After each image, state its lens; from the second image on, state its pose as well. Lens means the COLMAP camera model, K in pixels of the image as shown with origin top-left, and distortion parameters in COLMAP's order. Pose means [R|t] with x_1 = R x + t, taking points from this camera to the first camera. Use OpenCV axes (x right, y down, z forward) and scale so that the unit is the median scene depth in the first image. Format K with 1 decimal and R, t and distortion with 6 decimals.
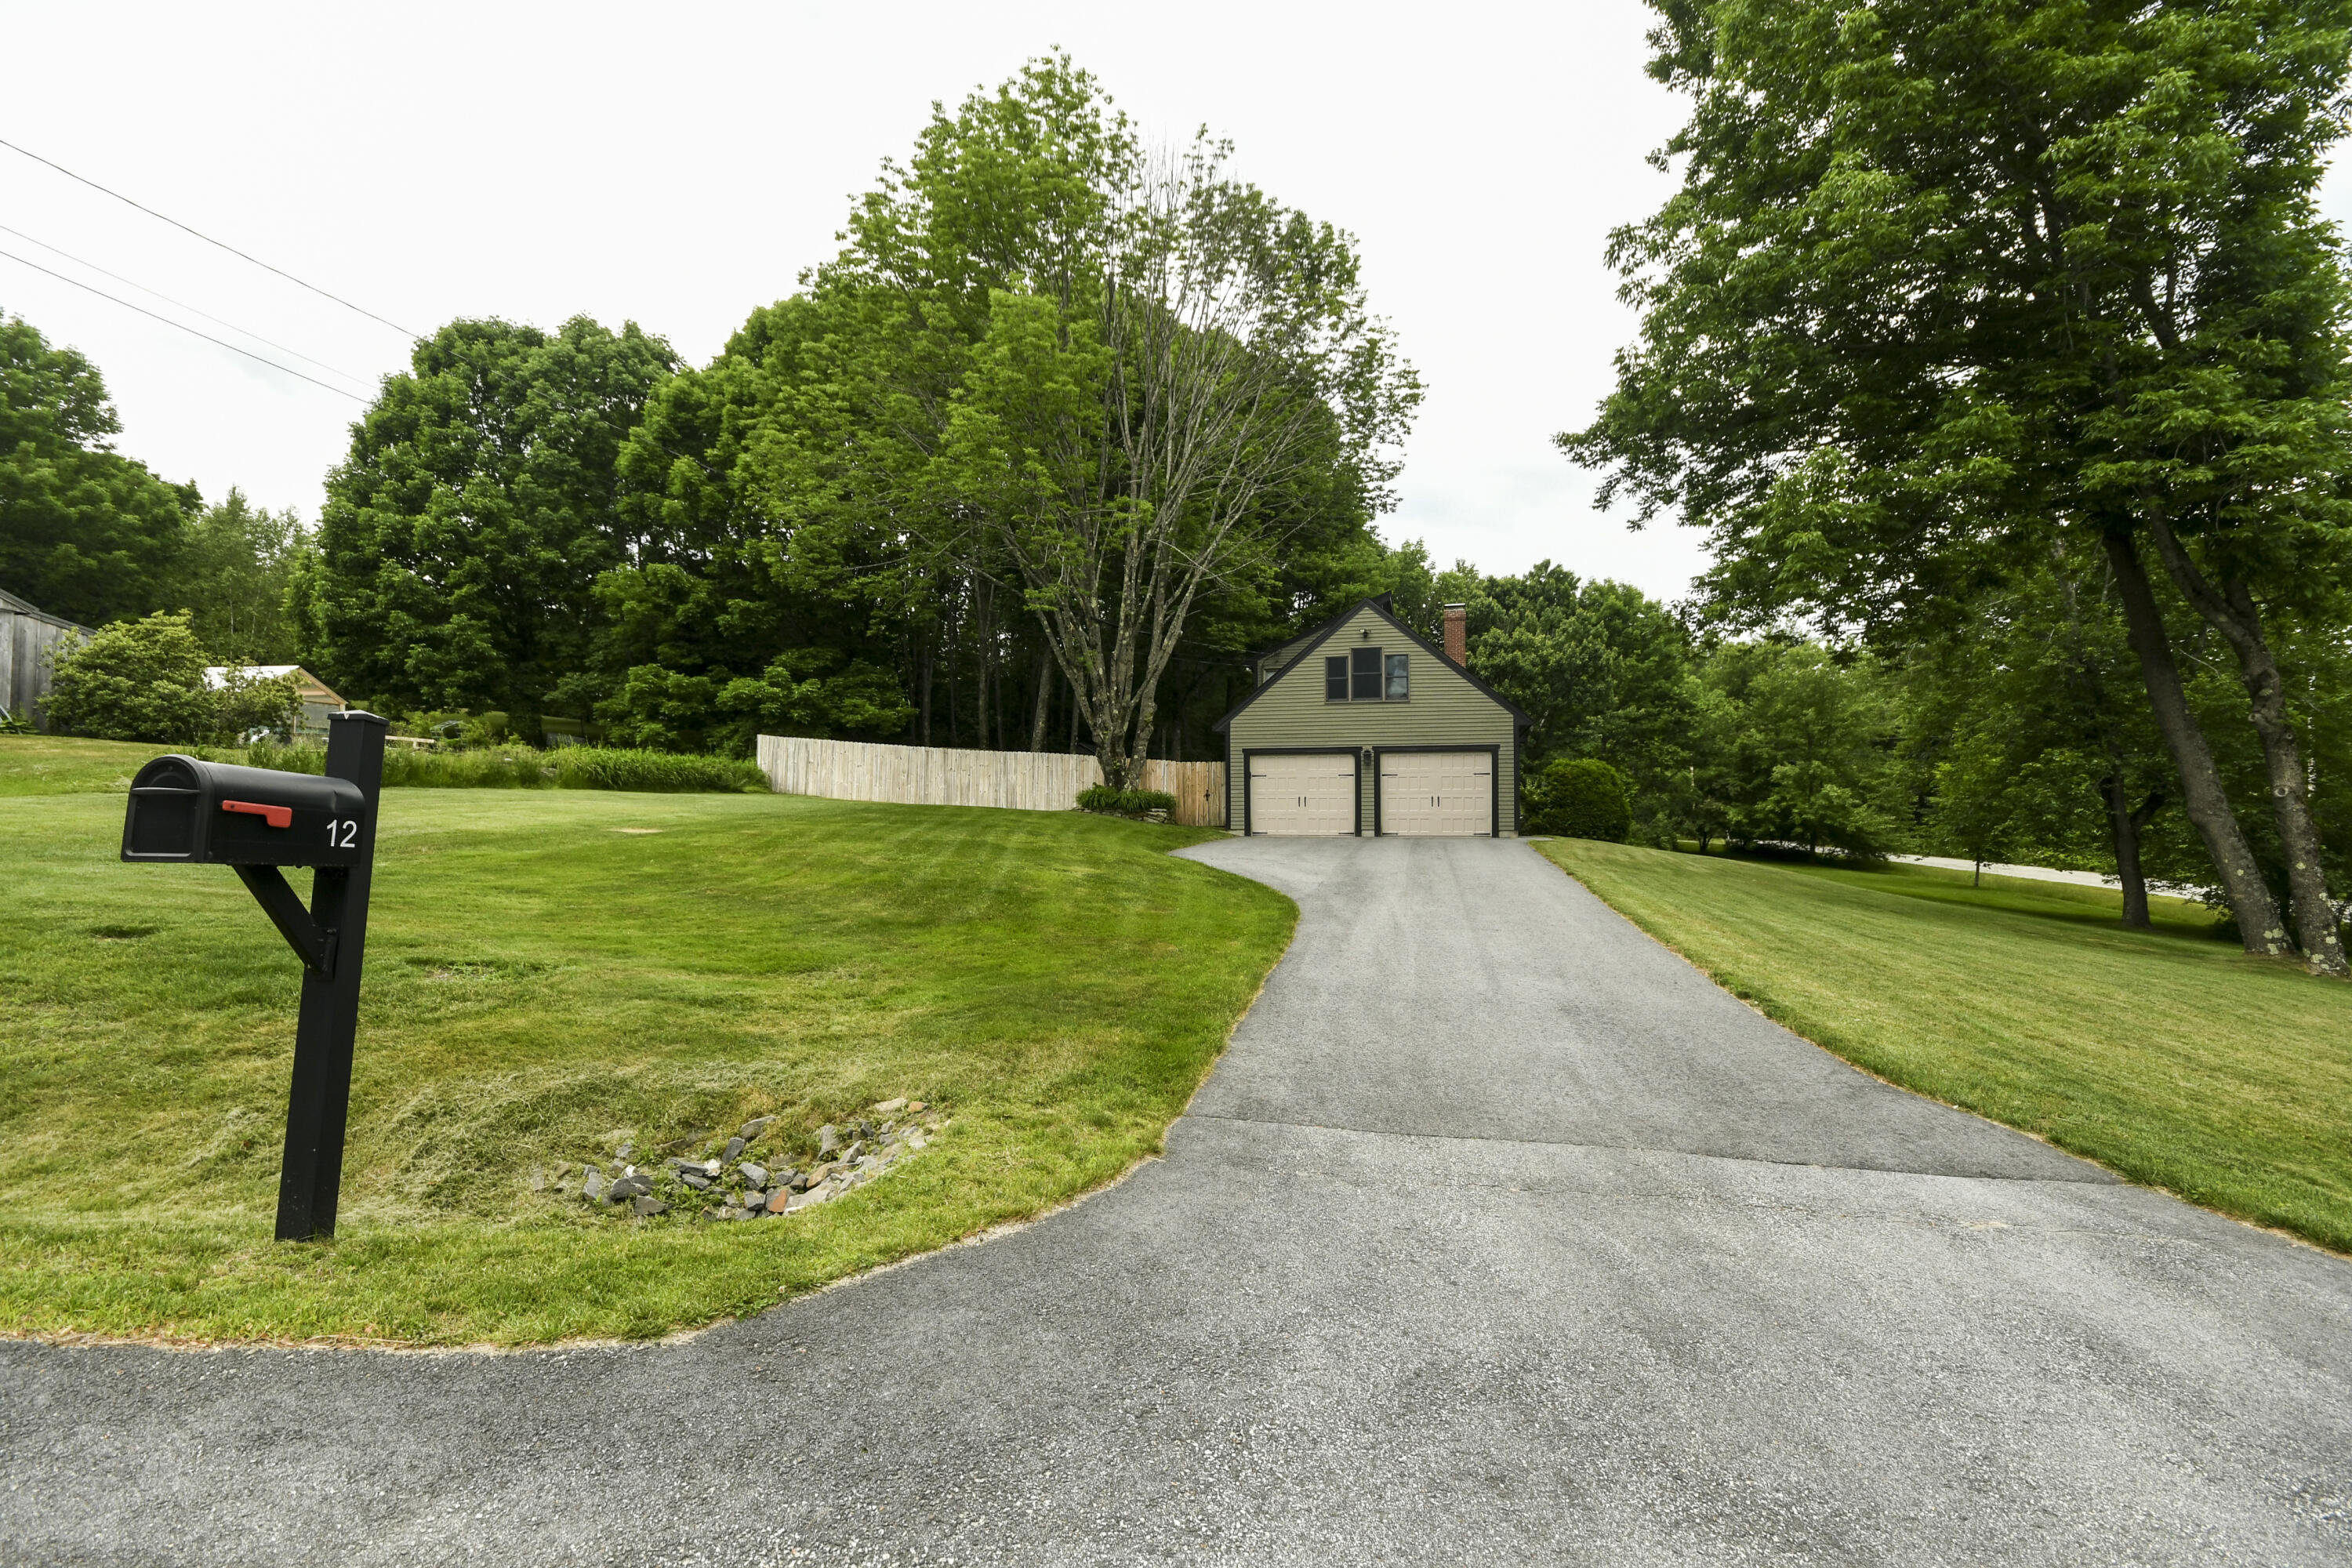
lens RADIAL K [[1060.2, 0, 1164.6], [0, 1060.2, 781.3], [0, 0, 1]] dist [0.010953, -0.000295]
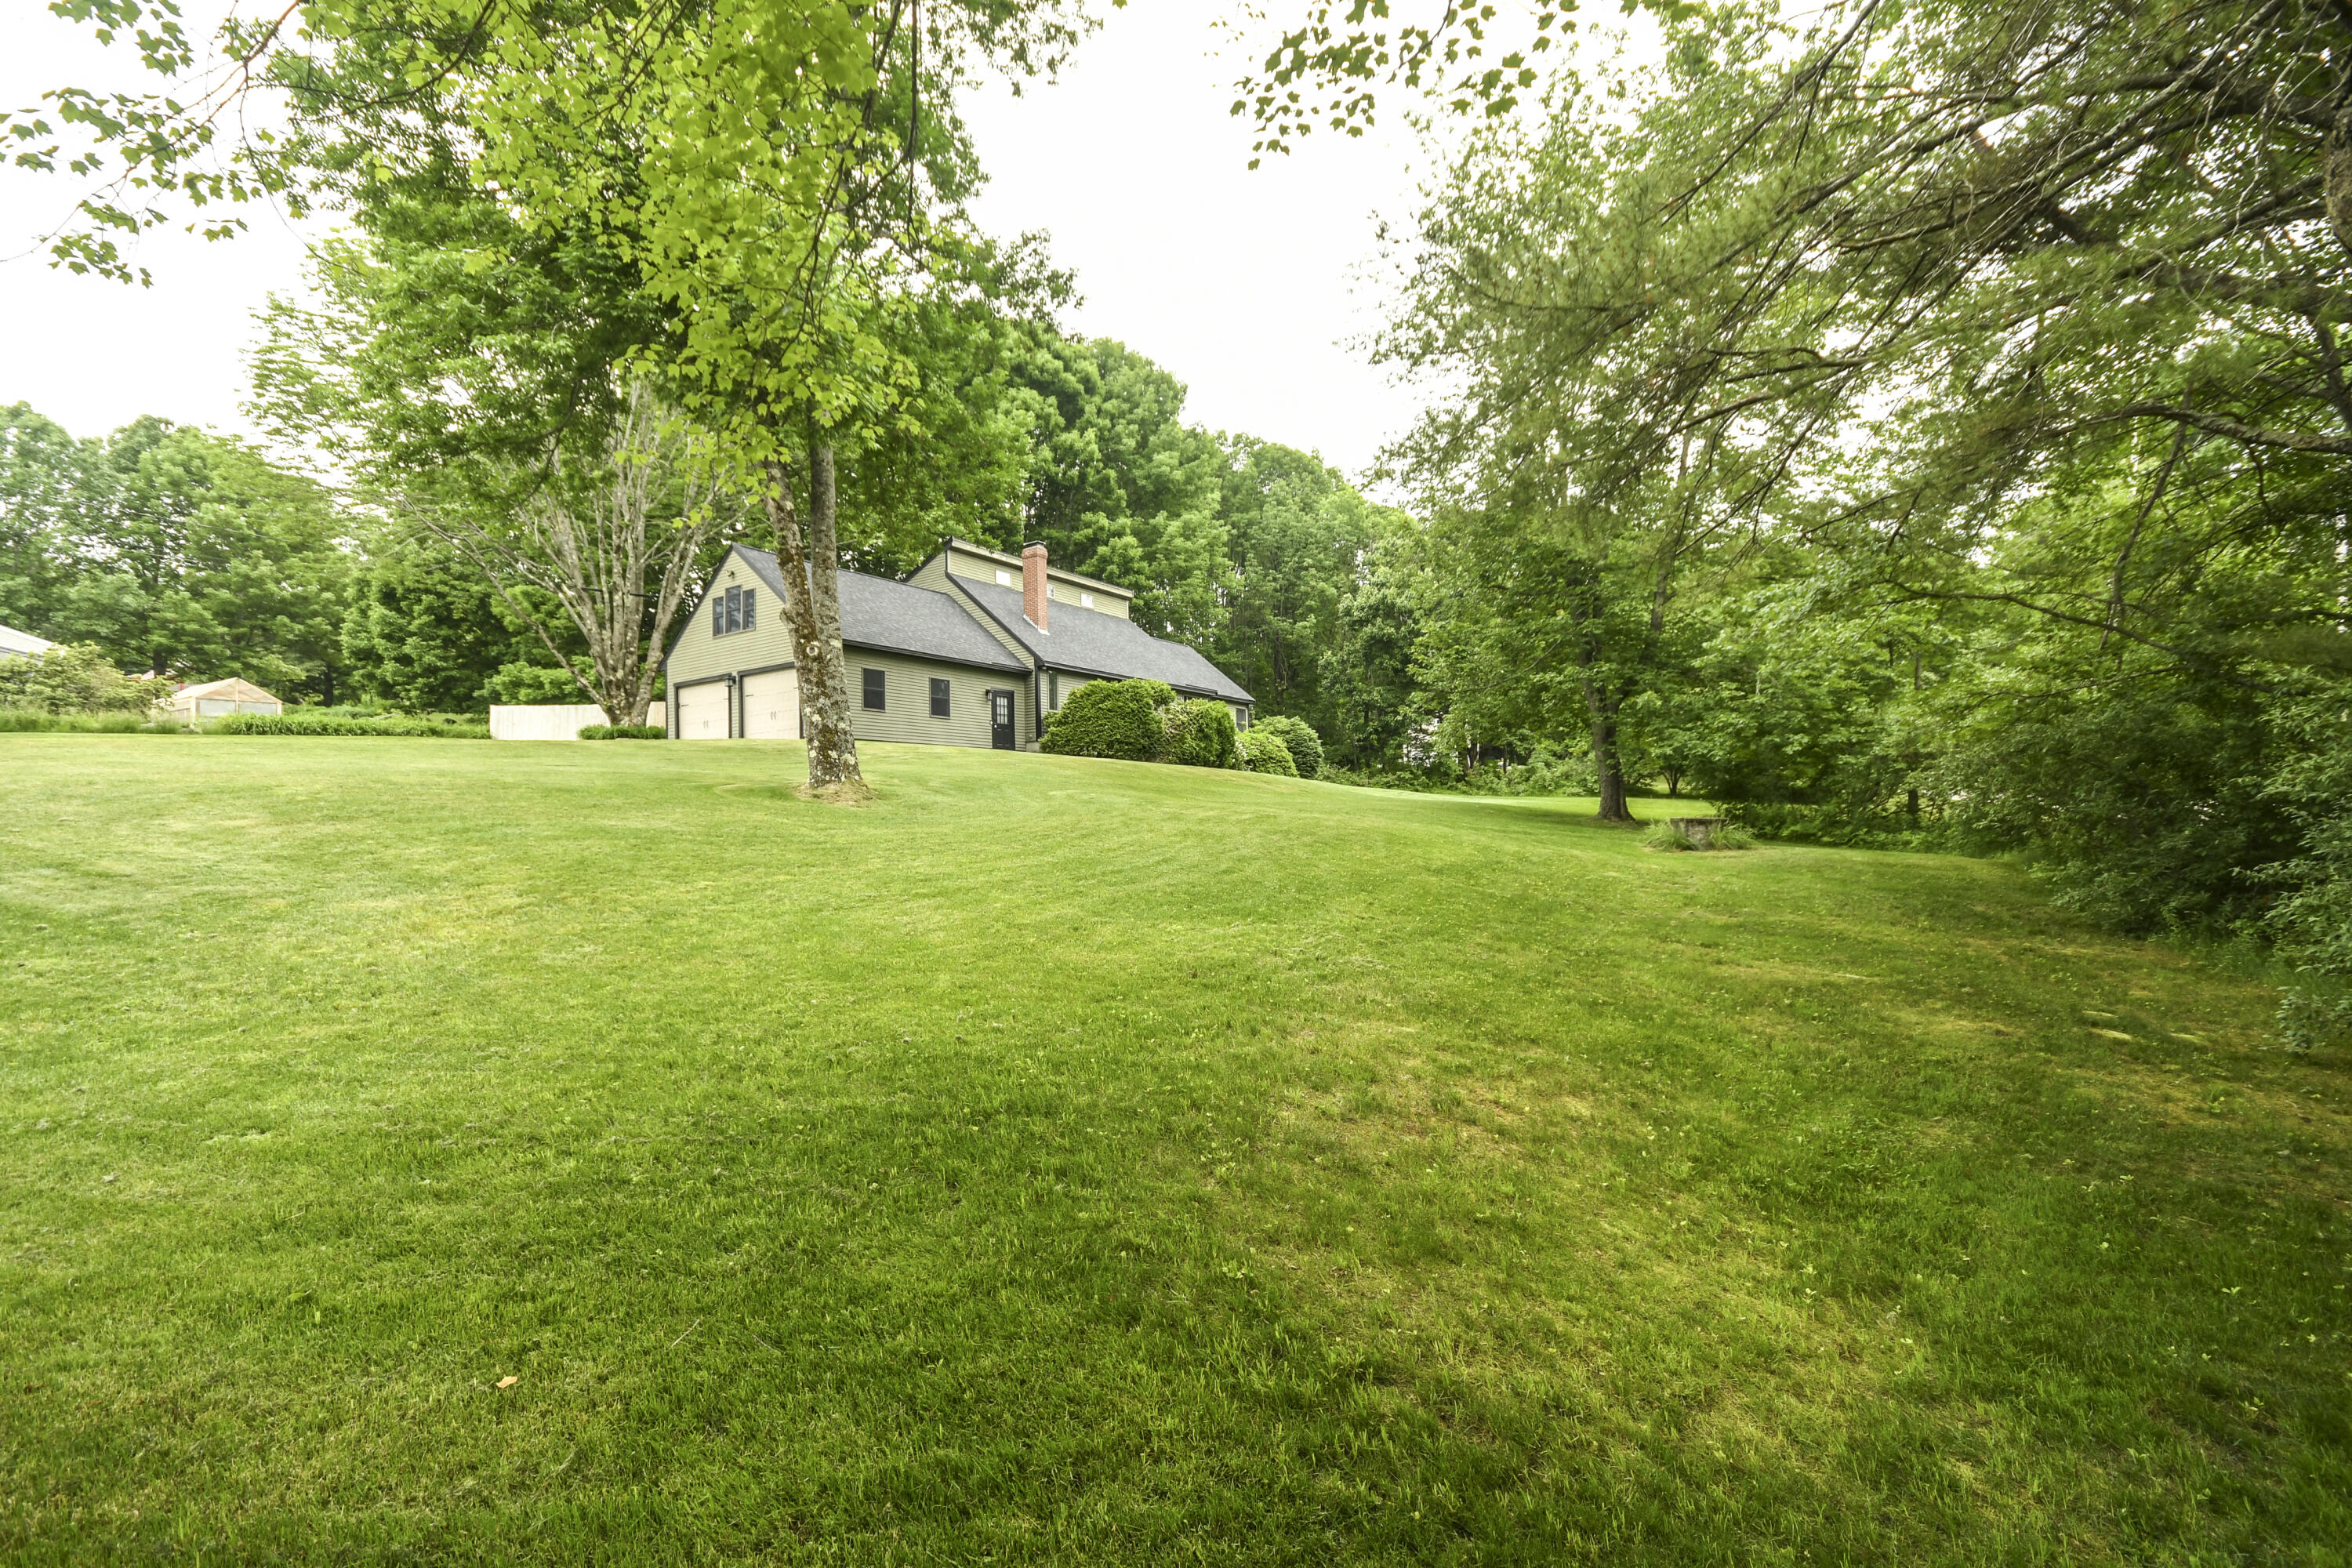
lens RADIAL K [[1030.2, 0, 1164.4], [0, 1030.2, 784.5], [0, 0, 1]] dist [0.027058, -0.014895]
pose [[0.934074, -0.038759, -0.354970, 0.724637], [0.039875, 0.999196, -0.004174, 0.079050], [0.354846, -0.010255, 0.934868, 0.081828]]
